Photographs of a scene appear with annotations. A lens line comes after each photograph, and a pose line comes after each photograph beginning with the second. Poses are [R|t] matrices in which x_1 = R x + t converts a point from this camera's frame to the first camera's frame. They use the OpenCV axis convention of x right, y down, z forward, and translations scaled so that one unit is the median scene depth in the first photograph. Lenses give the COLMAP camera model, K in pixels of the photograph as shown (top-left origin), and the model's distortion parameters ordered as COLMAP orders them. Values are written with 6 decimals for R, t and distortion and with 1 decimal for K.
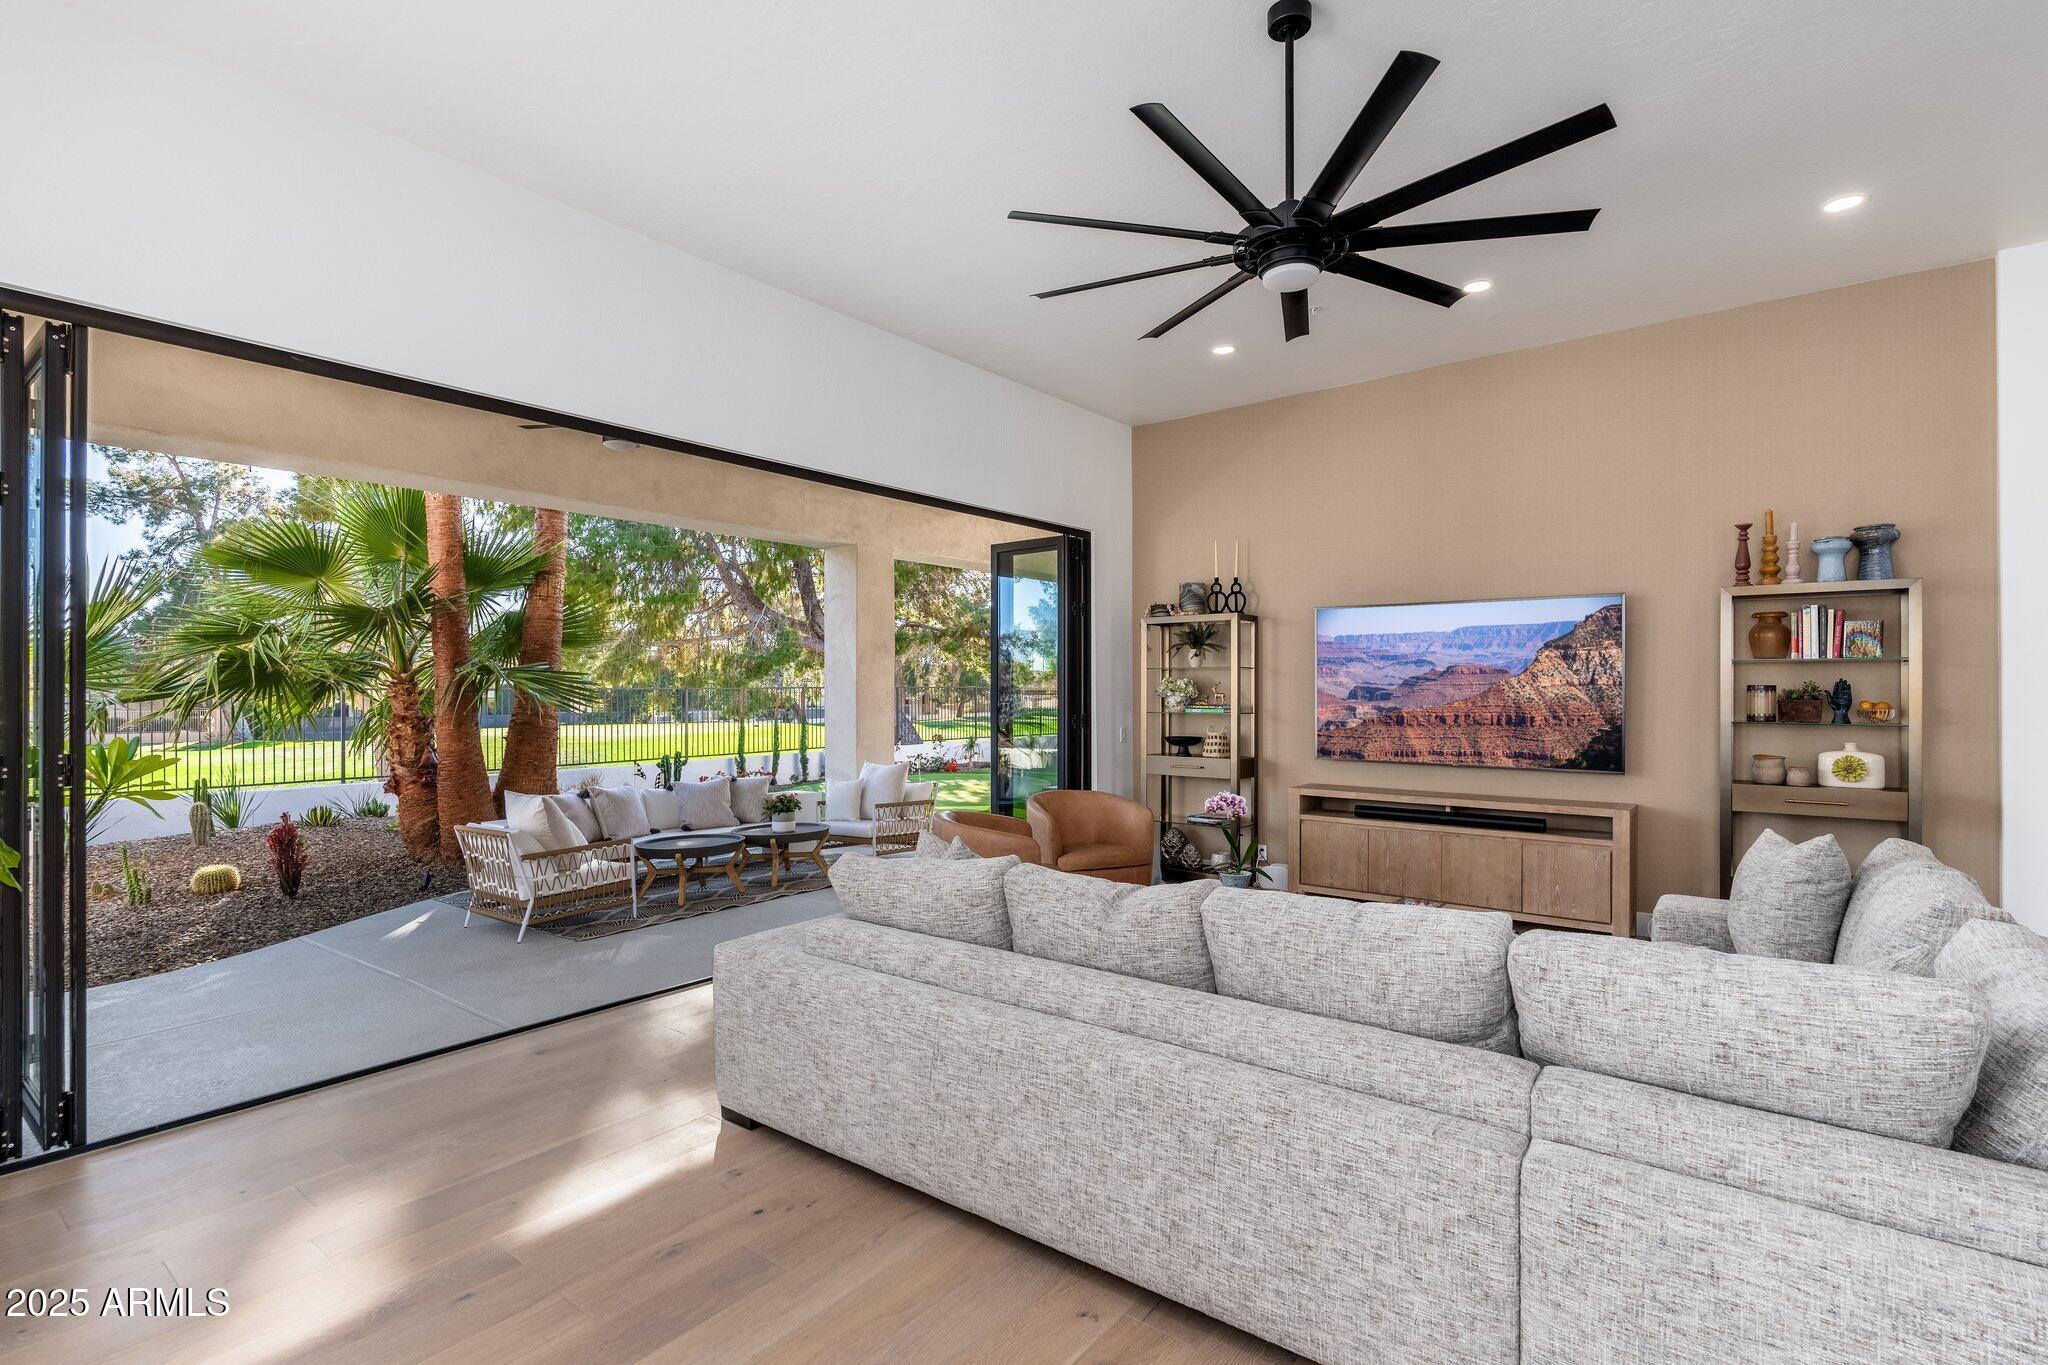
lens RADIAL K [[976.2, 0, 1024.2], [0, 976.2, 684.5], [0, 0, 1]] dist [0.000379, 0.000012]
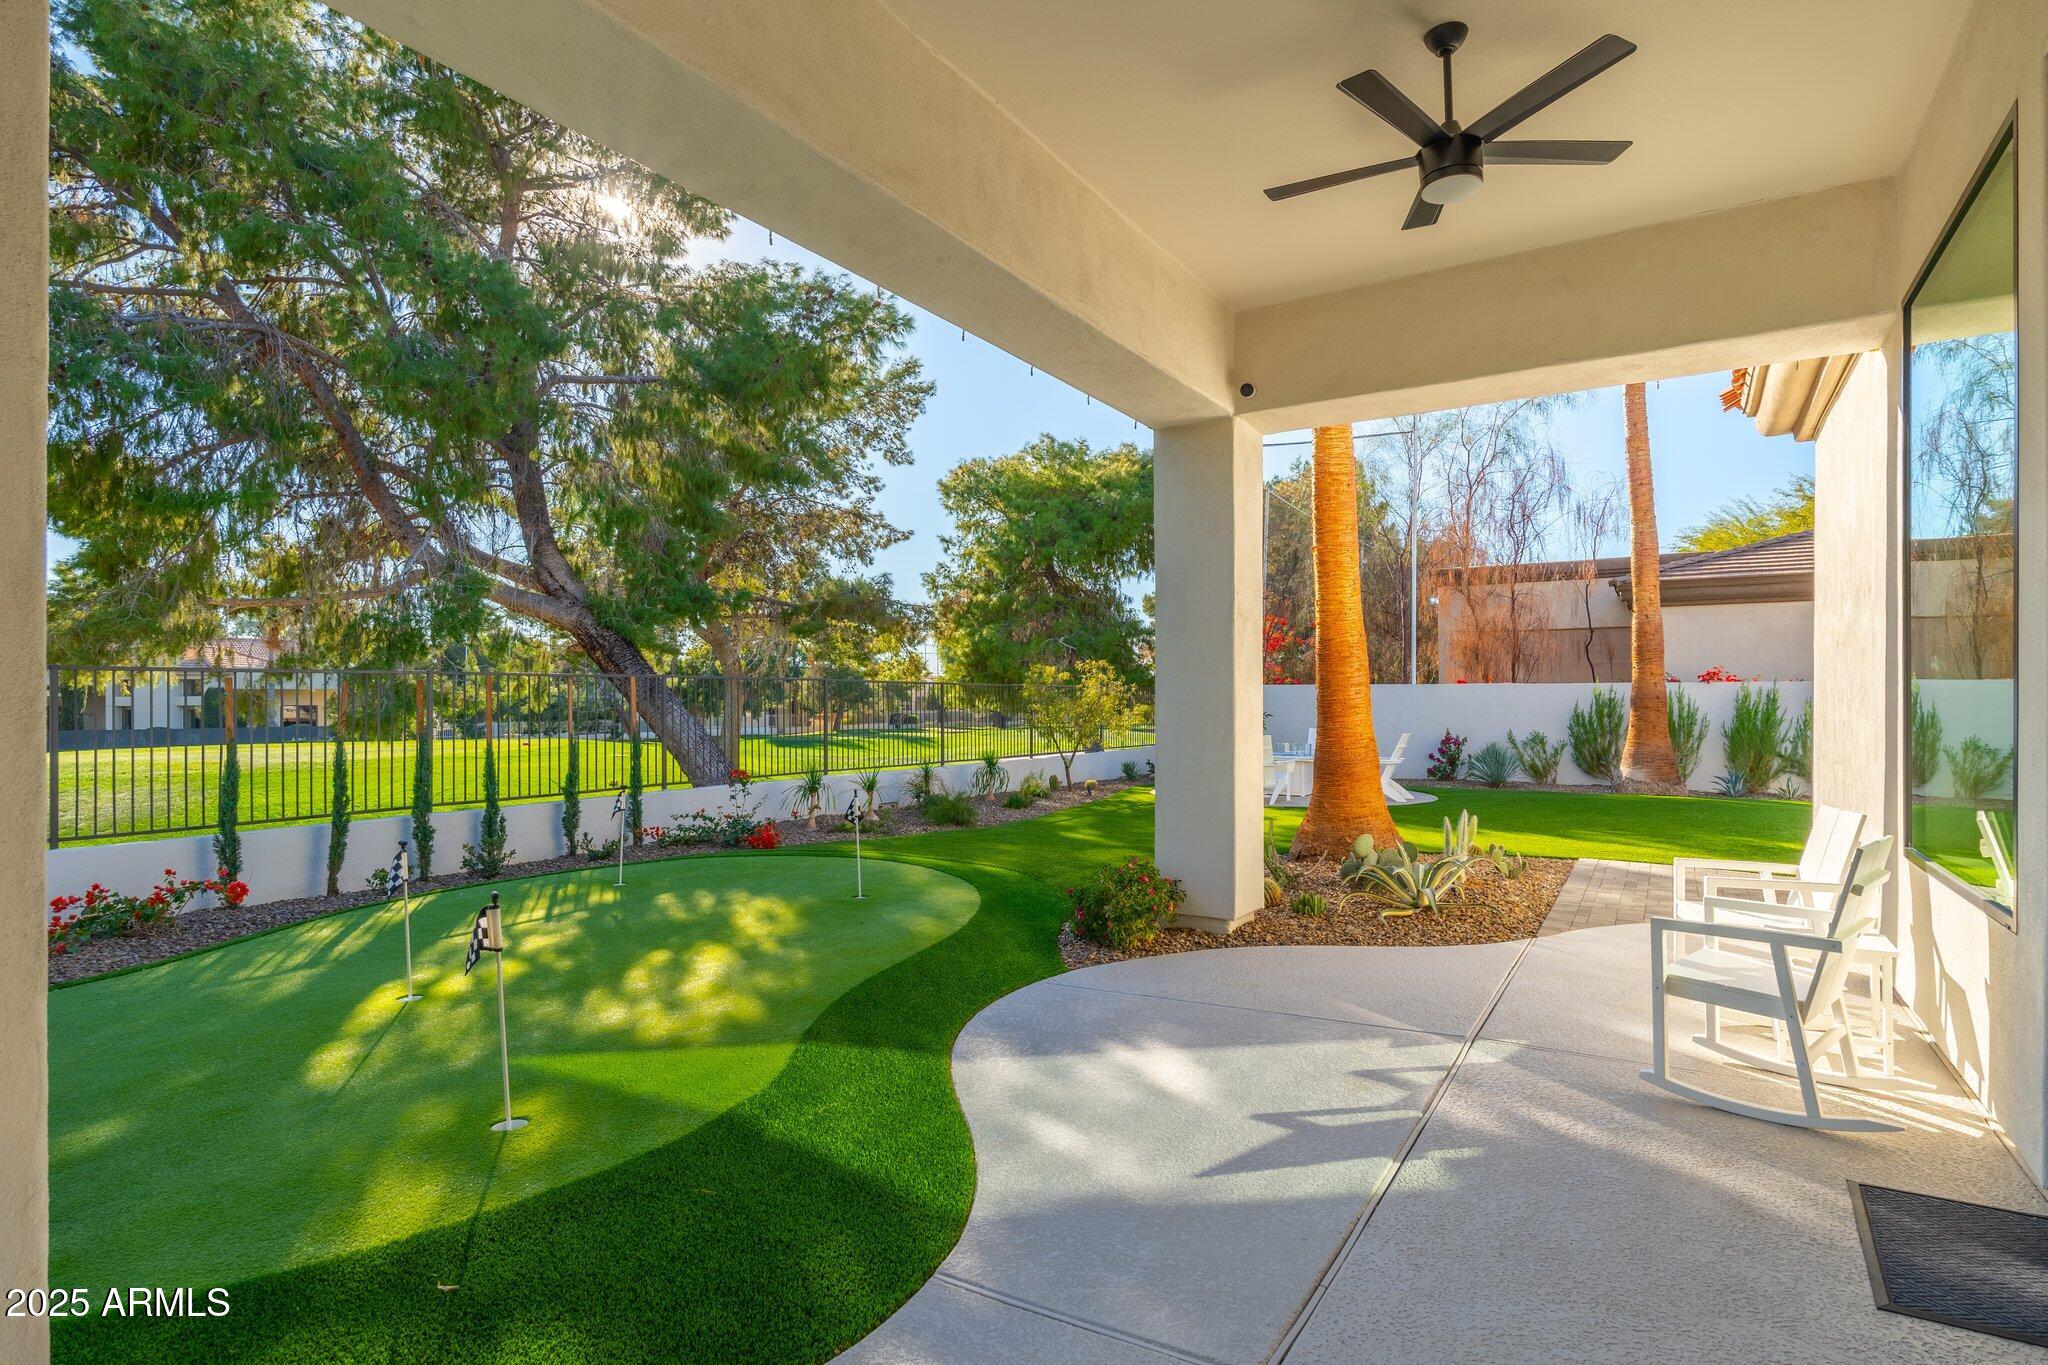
lens RADIAL K [[1080.5, 0, 1018.9], [0, 1080.5, 686.5], [0, 0, 1]] dist [-0.001191, -0.000209]
pose [[0.995441, 0.002257, 0.095357, 0.000769], [-0.001682, 0.999980, -0.006110, 0.008967], [-0.095368, 0.005922, 0.995424, 0.333410]]
